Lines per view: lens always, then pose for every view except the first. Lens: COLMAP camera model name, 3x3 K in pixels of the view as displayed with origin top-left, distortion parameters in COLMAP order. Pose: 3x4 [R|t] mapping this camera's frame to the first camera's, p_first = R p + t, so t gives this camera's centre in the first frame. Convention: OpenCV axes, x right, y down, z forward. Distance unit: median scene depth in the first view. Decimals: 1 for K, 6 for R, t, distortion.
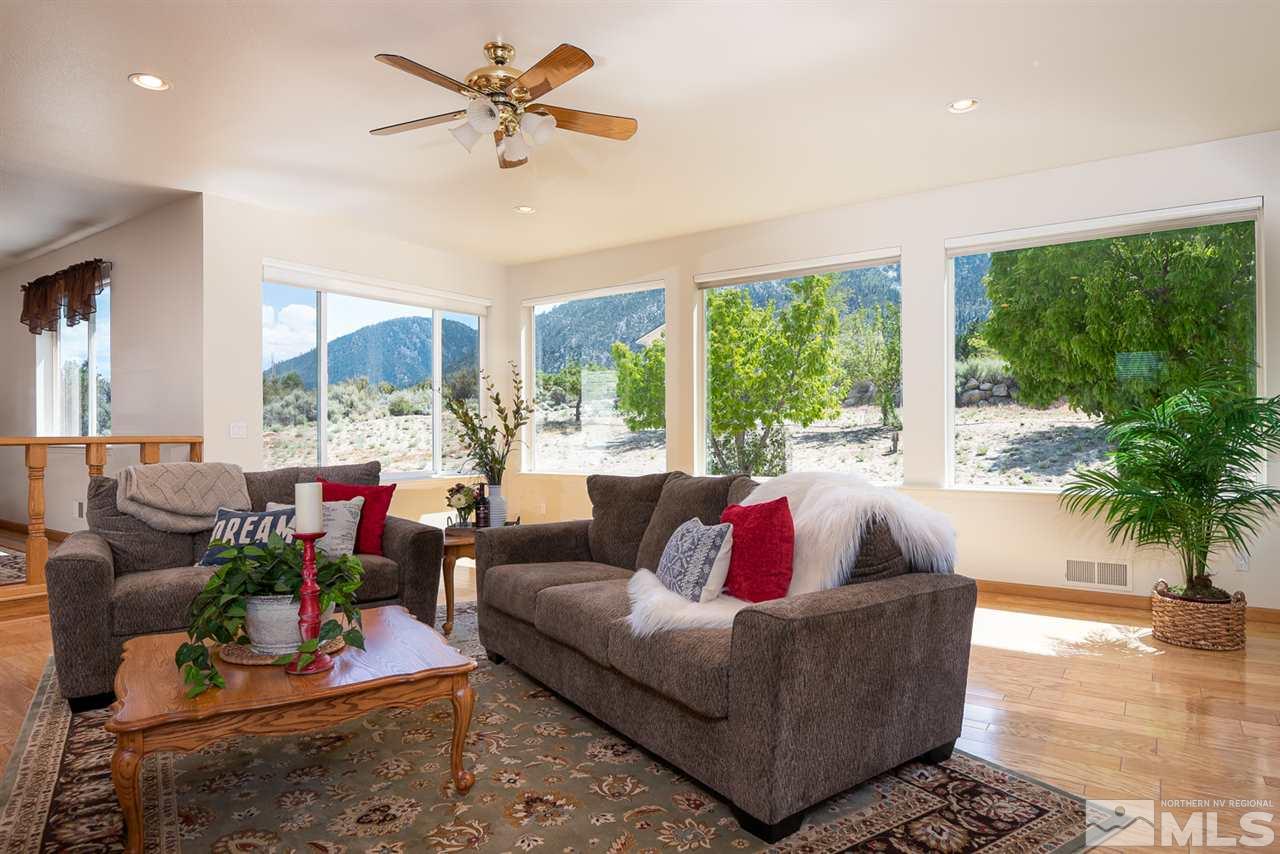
lens RADIAL K [[741.5, 0, 647.3], [0, 741.5, 434.2], [0, 0, 1]] dist [0.012552, -0.017164]
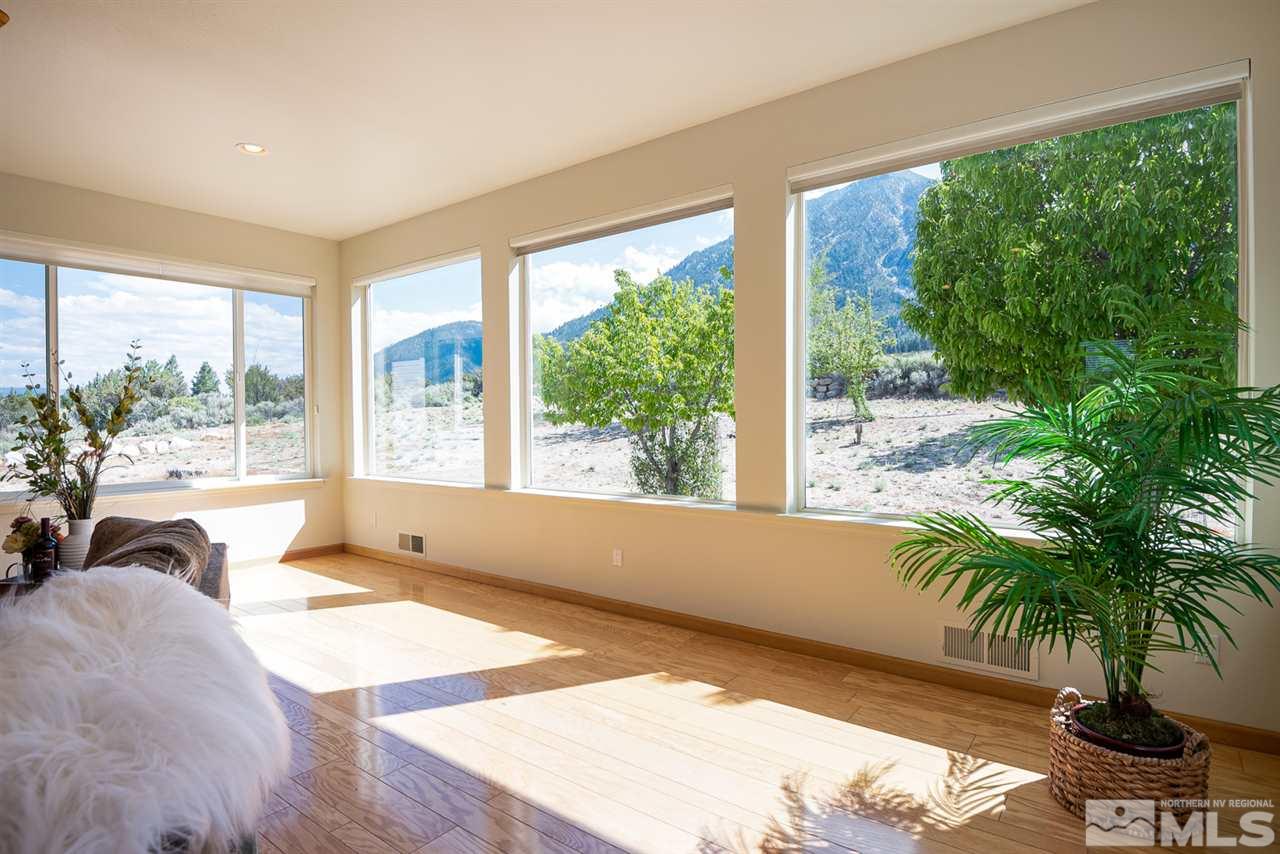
lens RADIAL K [[648.8, 0, 640.1], [0, 648.8, 434.5], [0, 0, 1]] dist [-0.016117, -0.000721]
pose [[0.998393, 0.001070, -0.056659, 0.381416], [-0.000009, 0.999825, 0.018716, -0.021752], [0.056669, -0.018686, 0.998218, 0.472130]]
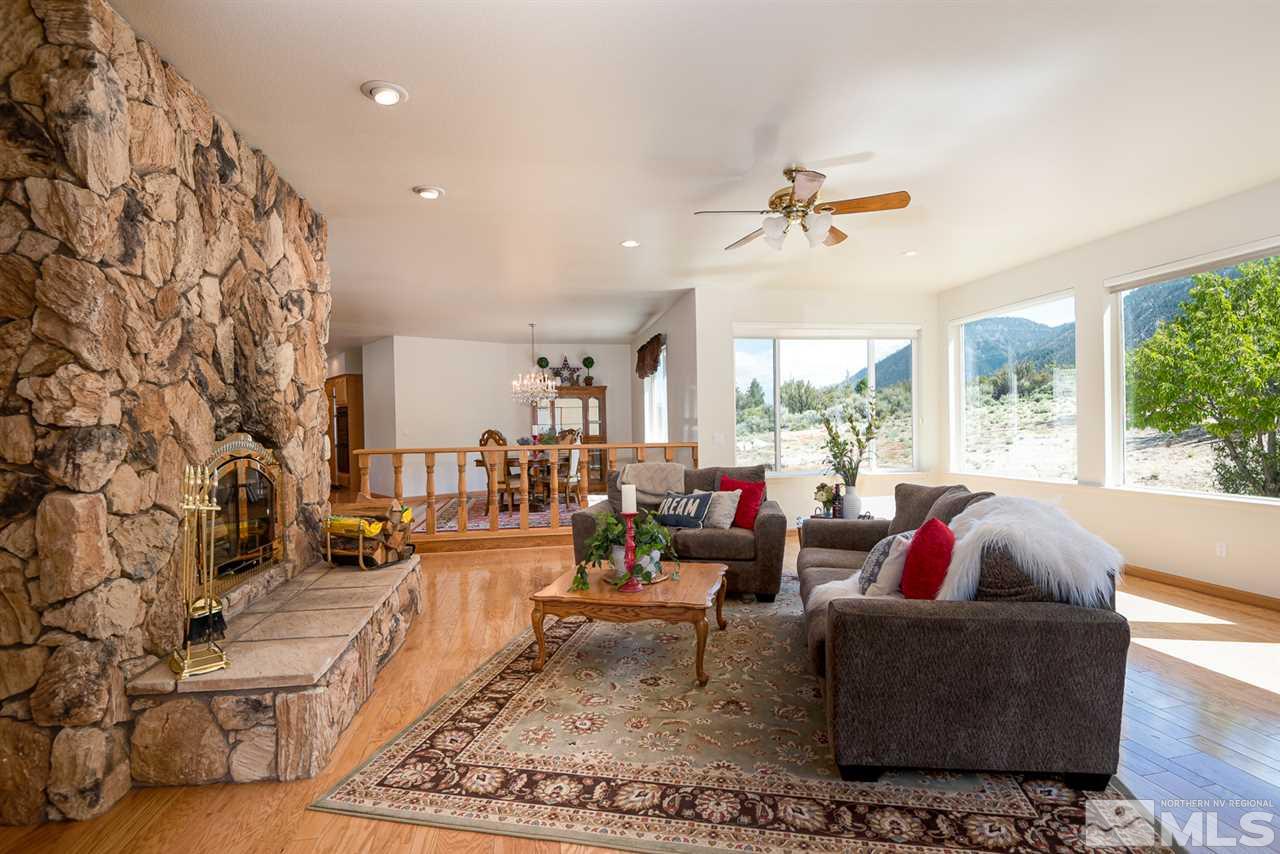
lens RADIAL K [[629.9, 0, 658.2], [0, 629.9, 436.8], [0, 0, 1]] dist [-0.022554, -0.004554]
pose [[0.708975, 0.004043, -0.705222, 0.352477], [0.009091, 0.999848, 0.014872, -0.037961], [0.705175, -0.016956, 0.708830, -0.002867]]
